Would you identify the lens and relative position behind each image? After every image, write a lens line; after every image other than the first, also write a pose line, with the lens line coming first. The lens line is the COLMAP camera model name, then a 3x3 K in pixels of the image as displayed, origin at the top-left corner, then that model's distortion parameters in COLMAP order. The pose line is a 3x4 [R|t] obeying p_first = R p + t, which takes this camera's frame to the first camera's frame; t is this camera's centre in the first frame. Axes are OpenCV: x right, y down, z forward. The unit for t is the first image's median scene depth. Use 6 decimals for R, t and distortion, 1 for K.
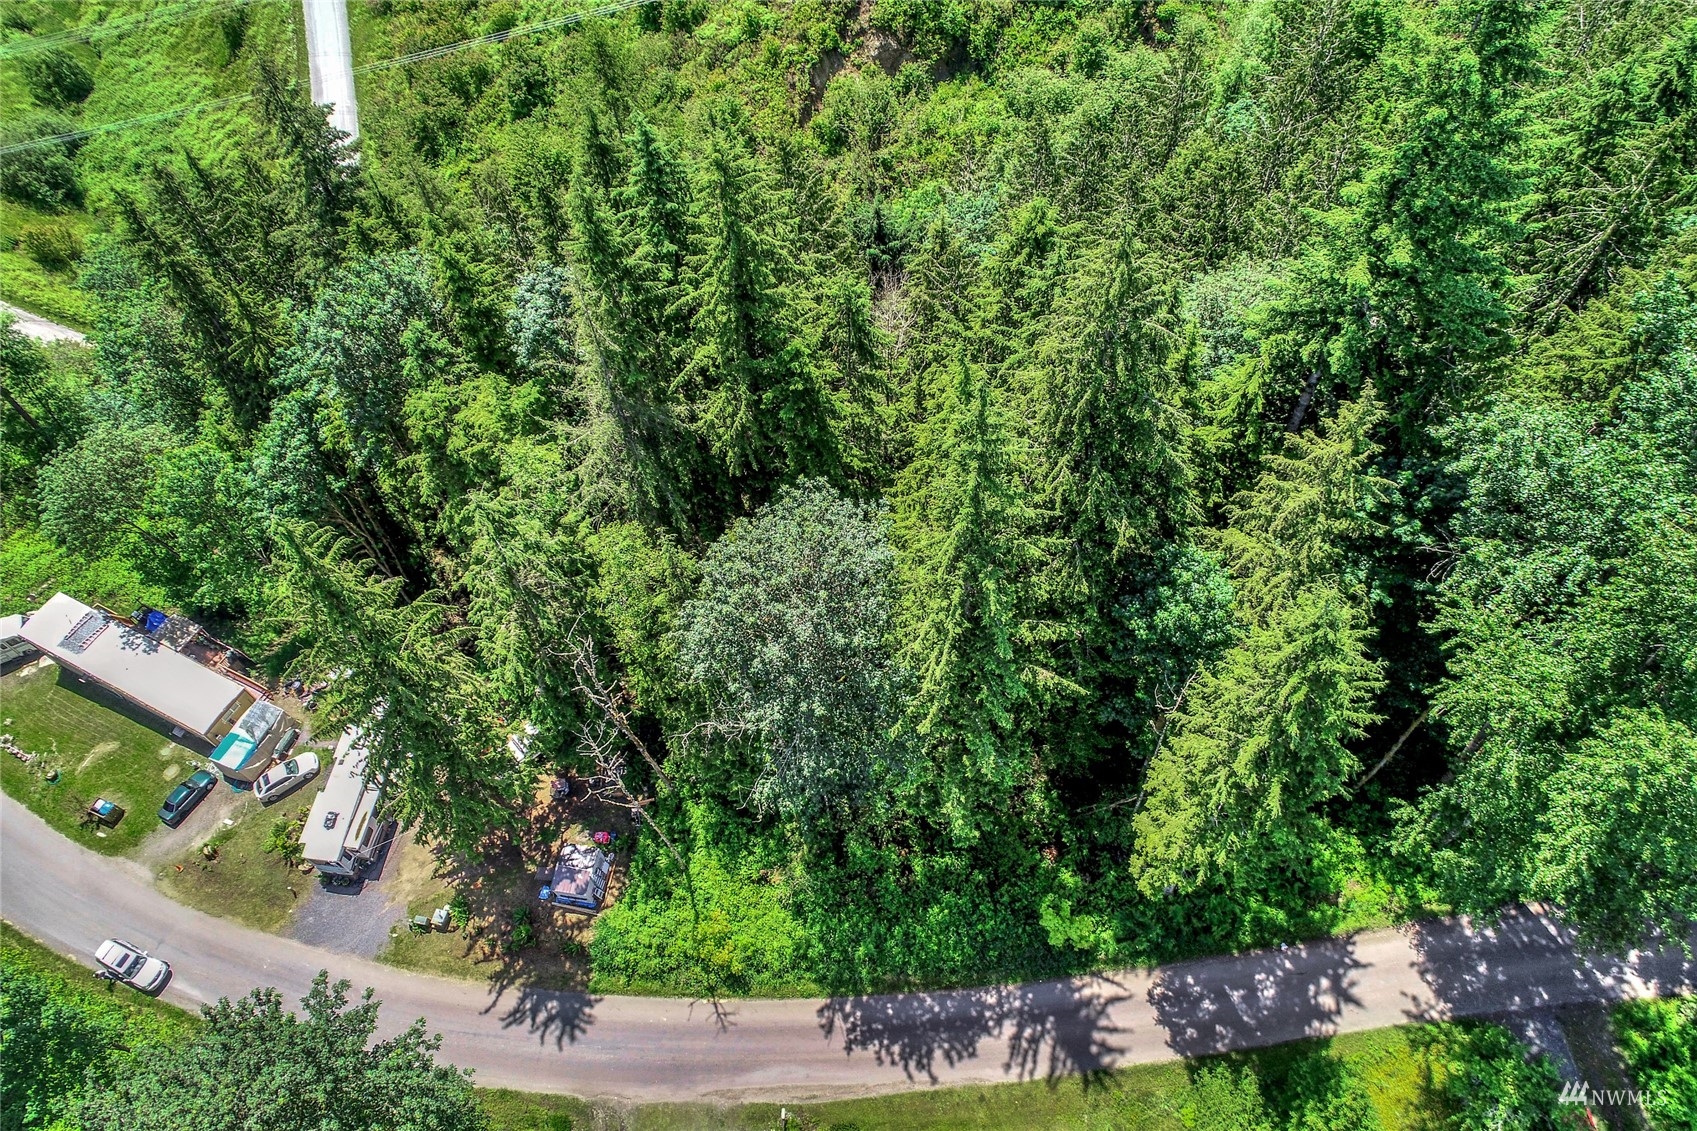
lens RADIAL K [[1136.9, 0, 848.5], [0, 1136.9, 565.5], [0, 0, 1]] dist [0.002855, 0.001222]
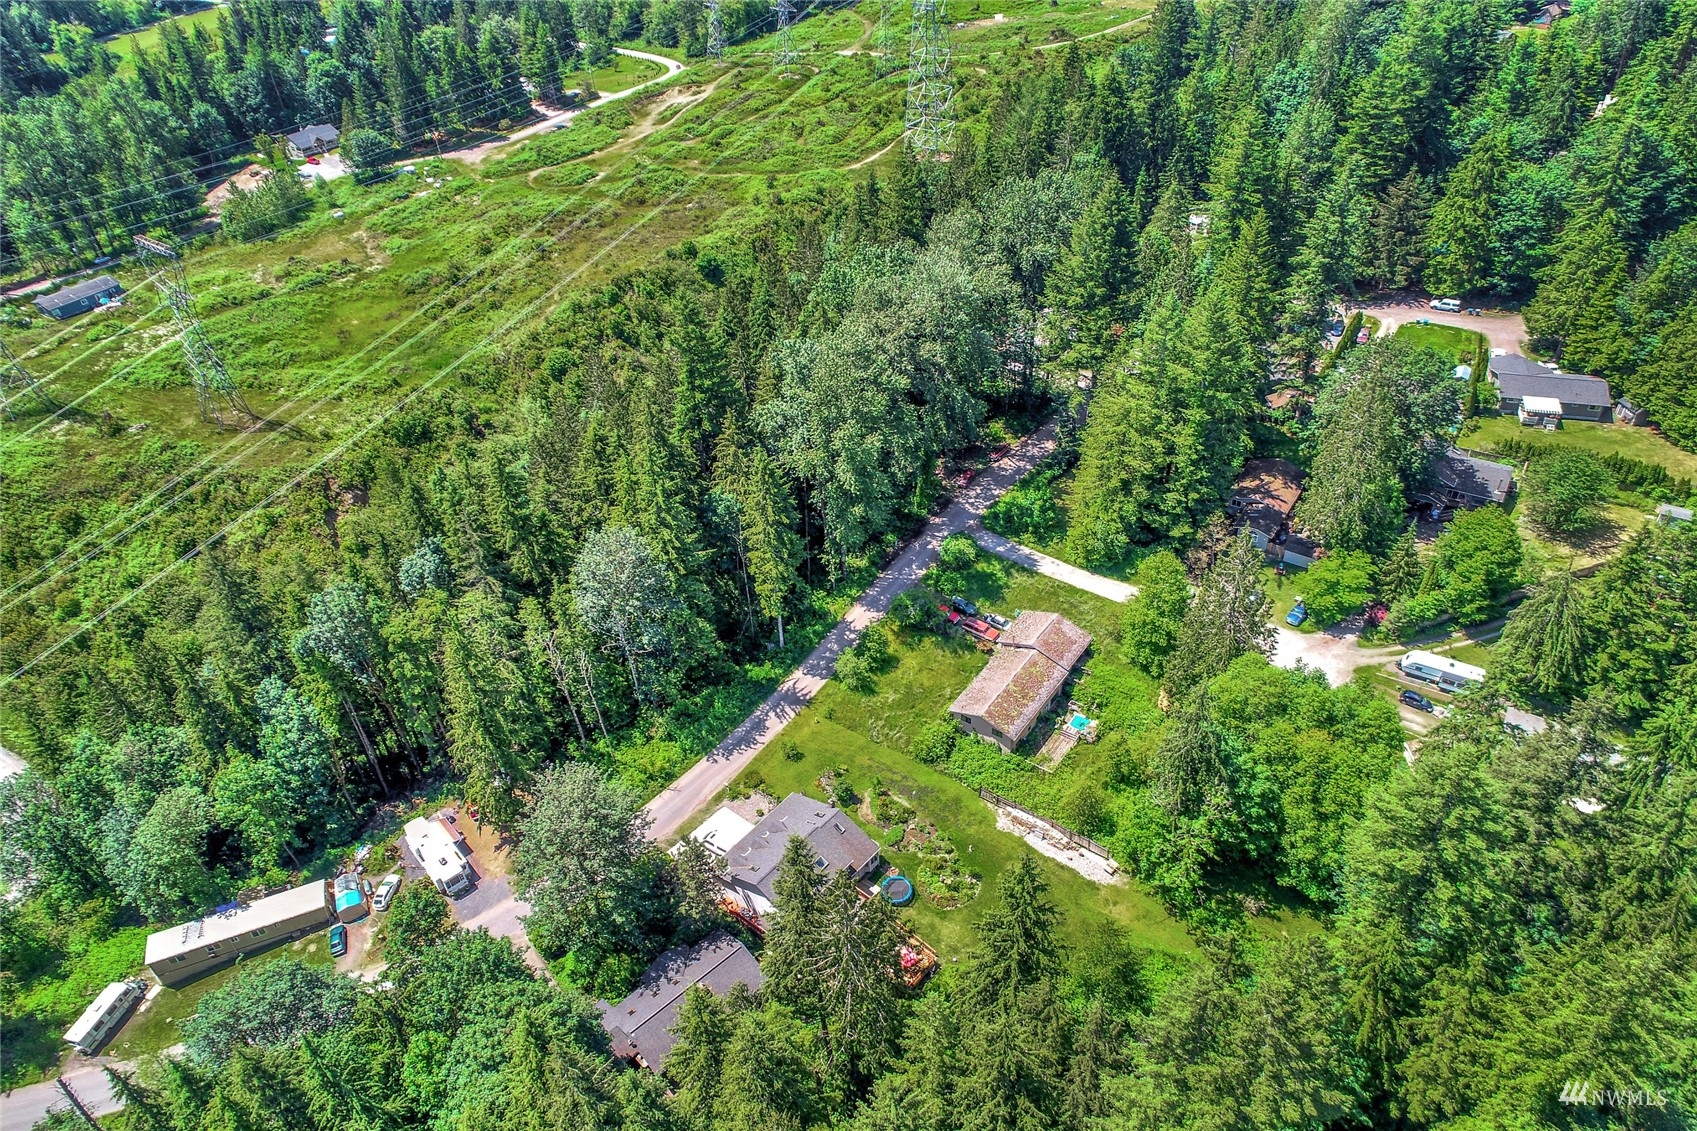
lens RADIAL K [[1136.9, 0, 848.5], [0, 1136.9, 565.5], [0, 0, 1]] dist [0.002855, 0.001222]
pose [[0.661709, -0.439392, 0.607516, -1.043856], [0.632639, 0.762070, -0.137898, 0.593133], [-0.402379, 0.475587, 0.782246, -1.049838]]
